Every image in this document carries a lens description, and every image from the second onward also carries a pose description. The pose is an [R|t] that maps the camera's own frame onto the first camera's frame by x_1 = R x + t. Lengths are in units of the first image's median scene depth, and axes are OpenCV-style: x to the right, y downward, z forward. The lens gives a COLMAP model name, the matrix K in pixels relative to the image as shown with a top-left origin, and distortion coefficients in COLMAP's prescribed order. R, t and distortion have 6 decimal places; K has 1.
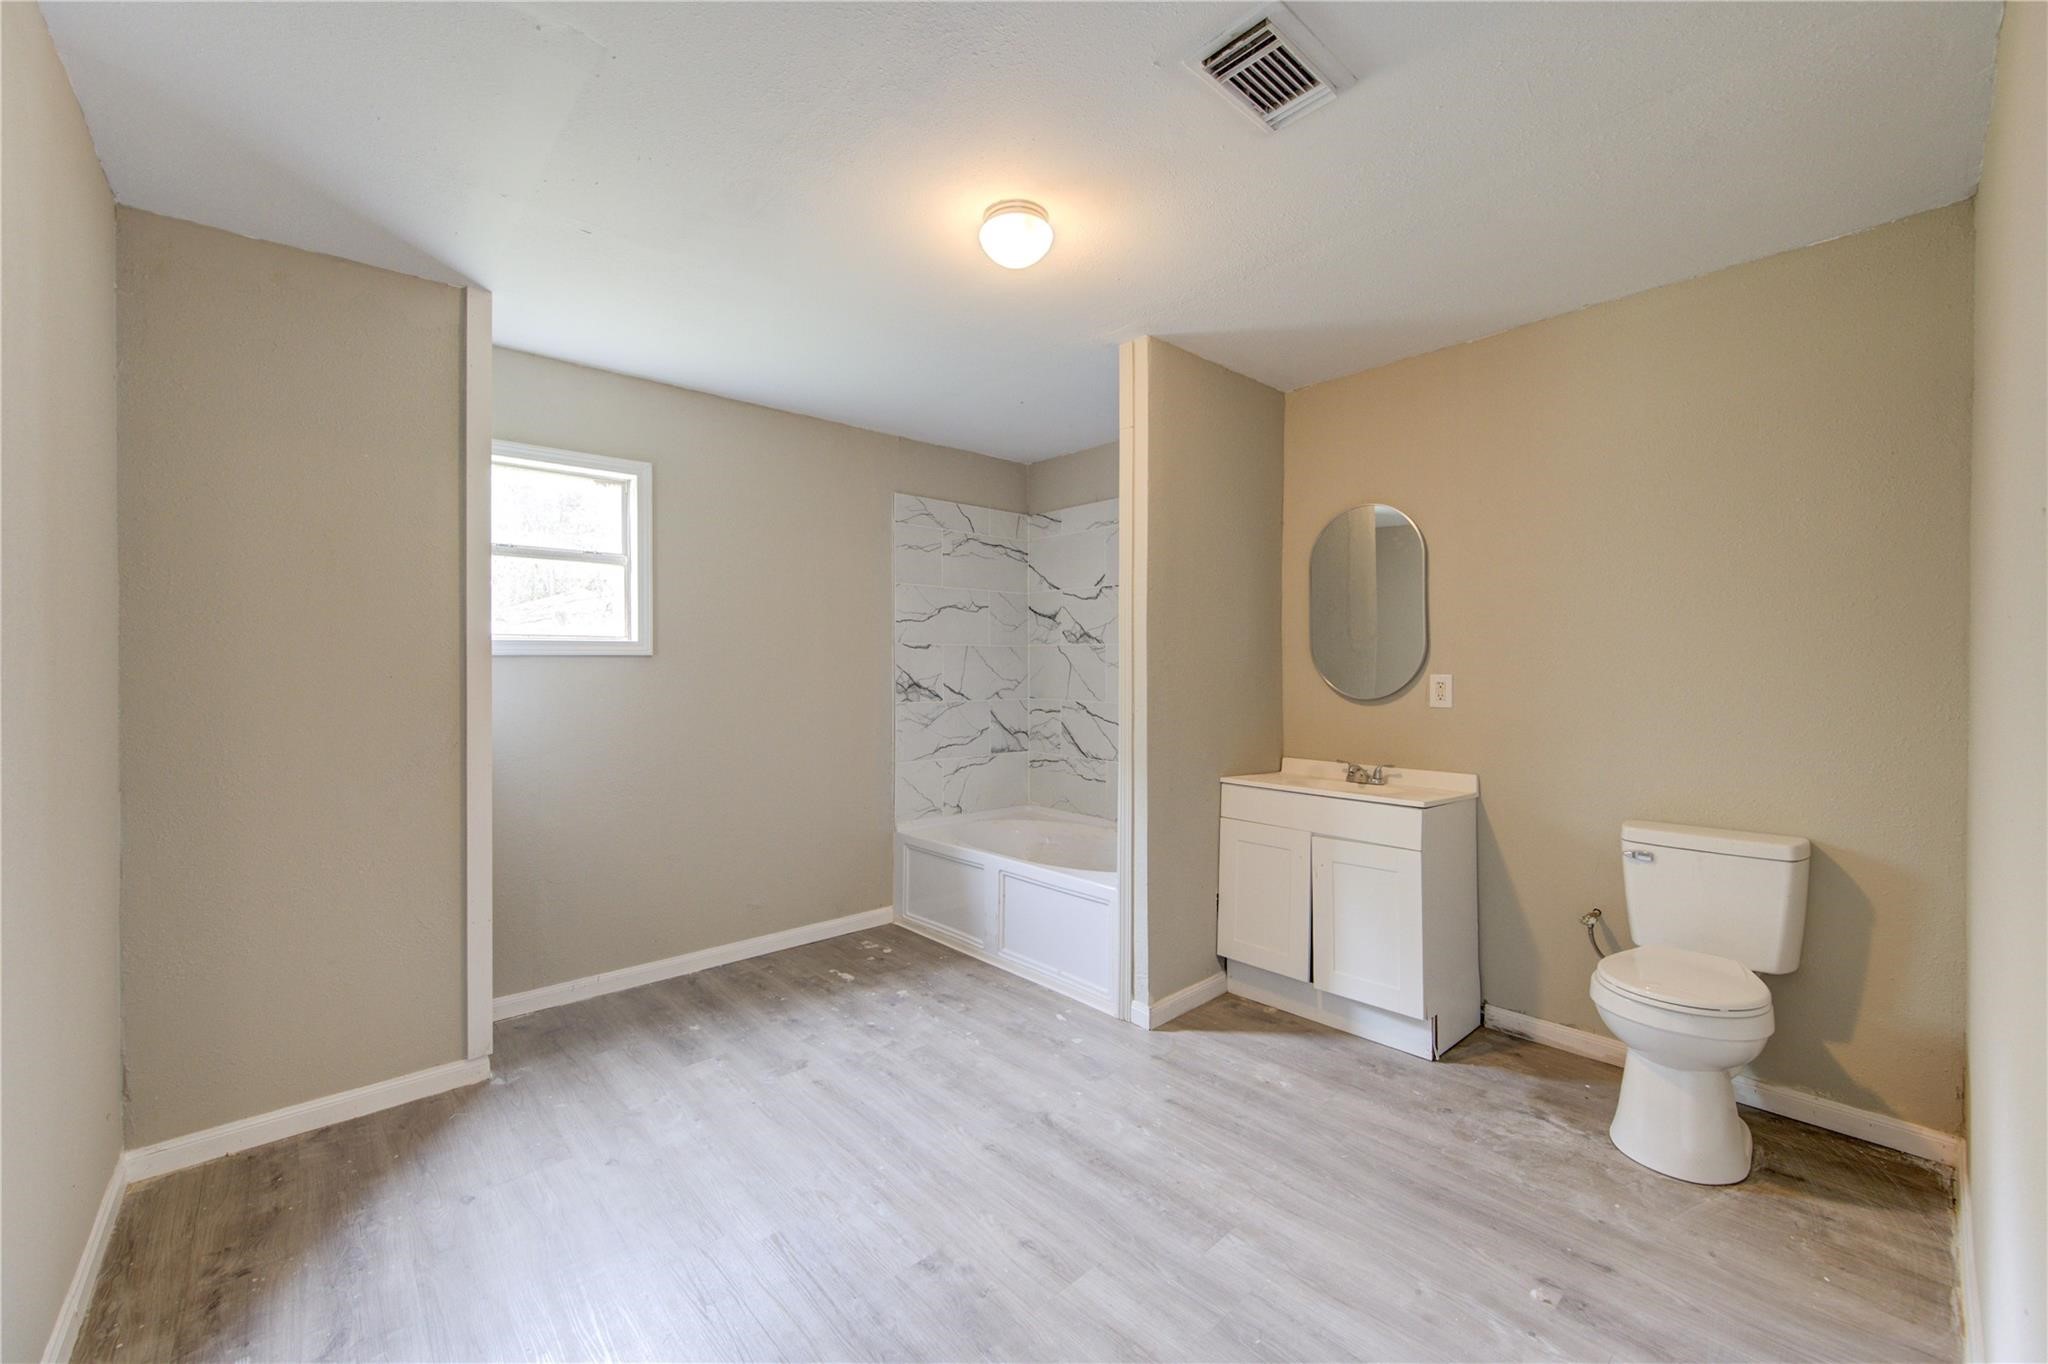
lens RADIAL K [[822.6, 0, 1019.2], [0, 822.6, 671.6], [0, 0, 1]] dist [0.003811, -0.001891]
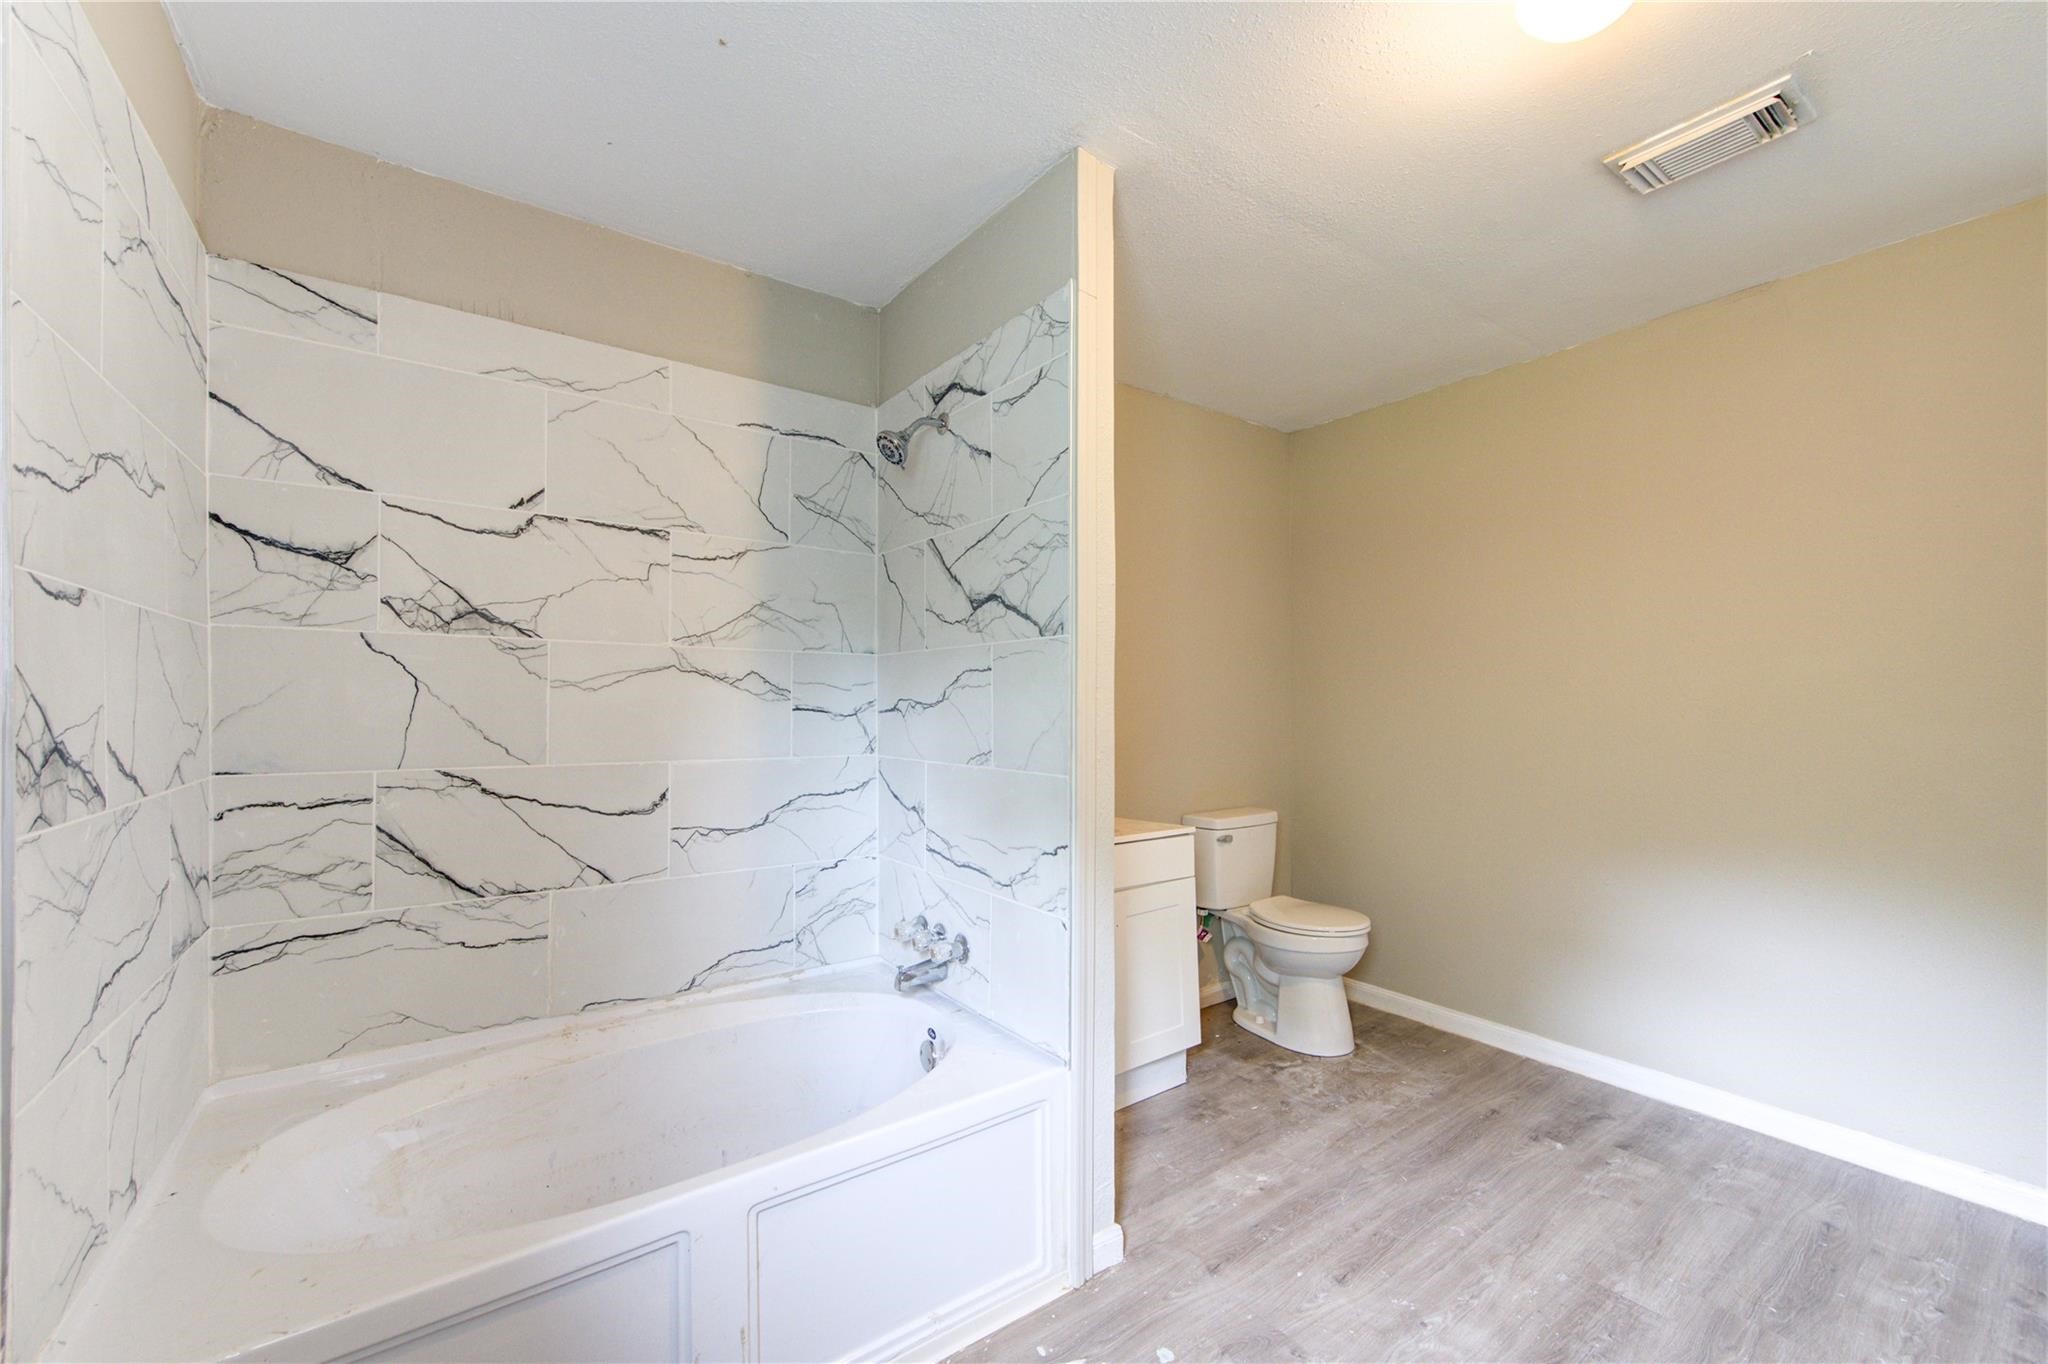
lens RADIAL K [[822.6, 0, 1020.1], [0, 822.6, 696.0], [0, 0, 1]] dist [0.003811, -0.001891]
pose [[0.103395, 0.004678, 0.994629, -0.551686], [0.005323, 0.999972, -0.005257, 0.003872], [-0.994626, 0.005838, 0.103367, 1.150391]]
